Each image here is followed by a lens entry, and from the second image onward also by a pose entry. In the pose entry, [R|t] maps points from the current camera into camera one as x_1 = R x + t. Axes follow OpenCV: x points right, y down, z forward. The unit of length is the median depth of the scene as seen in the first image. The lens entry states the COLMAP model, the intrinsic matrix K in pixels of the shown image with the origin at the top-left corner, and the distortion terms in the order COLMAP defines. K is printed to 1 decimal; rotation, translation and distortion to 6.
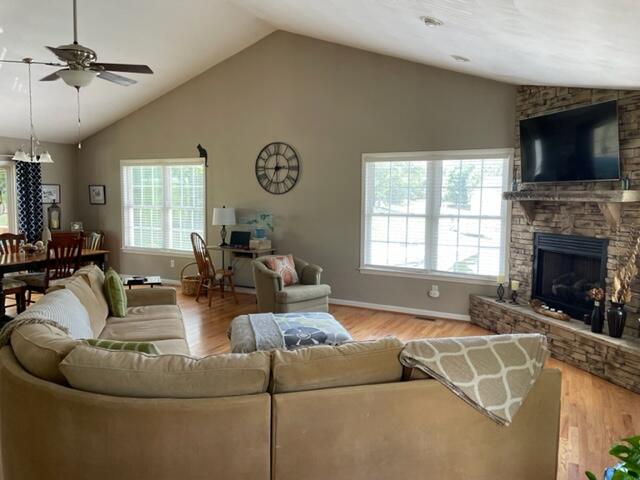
lens RADIAL K [[482.3, 0, 322.0], [0, 482.3, 241.8], [0, 0, 1]] dist [0.079259, -0.098078]
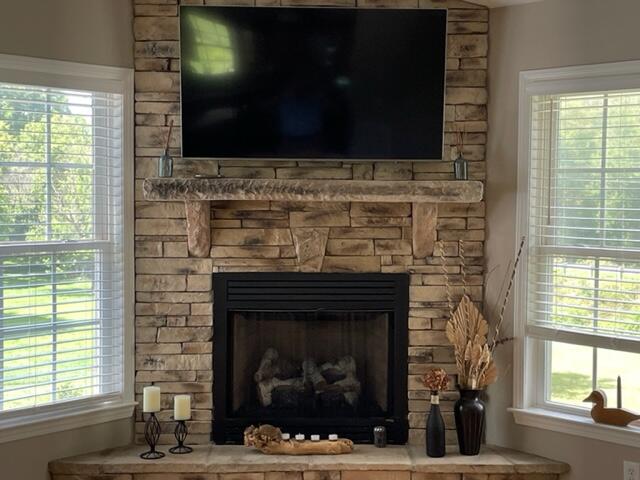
lens RADIAL K [[997.0, 0, 323.3], [0, 997.0, 239.6], [0, 0, 1]] dist [0.114897, 0.000000]
pose [[0.272297, -0.047735, 0.961029, -0.429848], [0.086322, 0.995953, 0.025012, -0.070400], [-0.958333, 0.076147, 0.275316, 0.739430]]
